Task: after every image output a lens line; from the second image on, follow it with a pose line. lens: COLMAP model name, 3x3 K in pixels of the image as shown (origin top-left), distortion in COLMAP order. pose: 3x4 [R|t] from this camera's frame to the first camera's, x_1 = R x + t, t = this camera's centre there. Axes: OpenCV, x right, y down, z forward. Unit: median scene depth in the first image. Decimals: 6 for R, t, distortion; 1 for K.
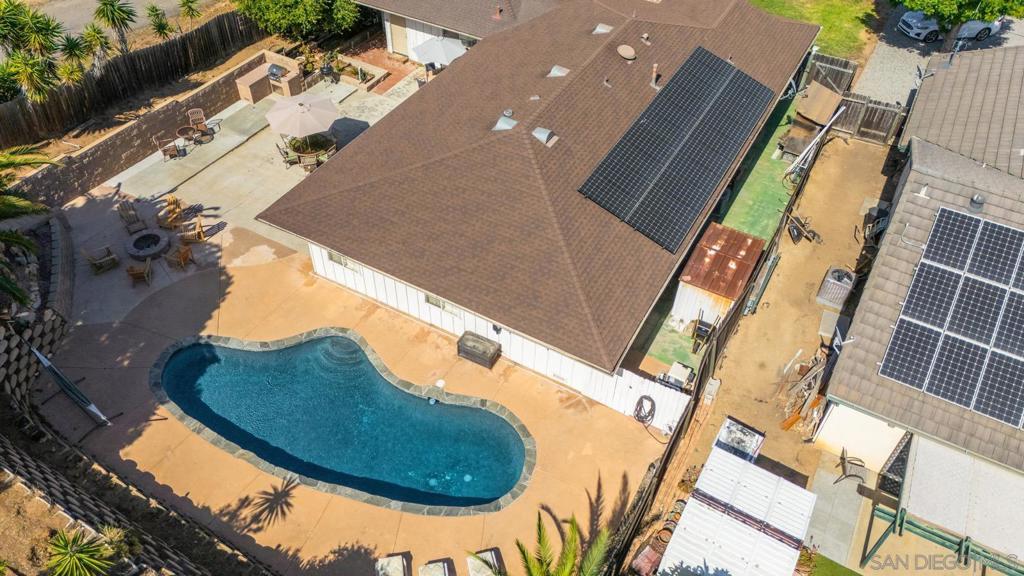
lens RADIAL K [[755.5, 0, 512.0], [0, 755.5, 288.0], [0, 0, 1]] dist [0.077152, -0.054685]
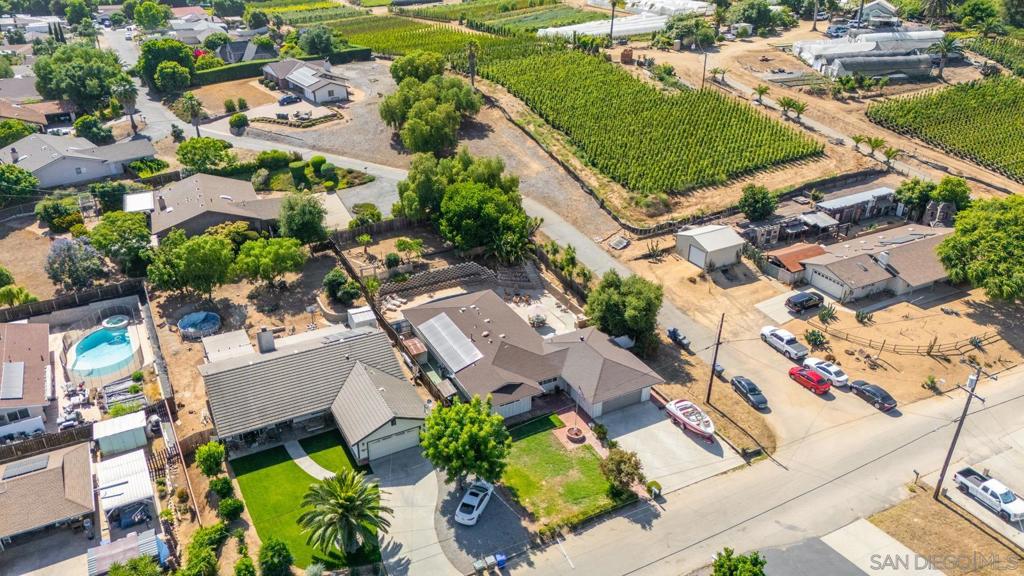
lens RADIAL K [[746.7, 0, 512.0], [0, 746.7, 288.0], [0, 0, 1]] dist [0.101993, -0.119852]
pose [[-0.537016, 0.360140, -0.762832, 2.362305], [-0.613034, 0.454585, 0.646175, -2.450730], [0.579486, 0.814648, -0.023342, 1.024401]]
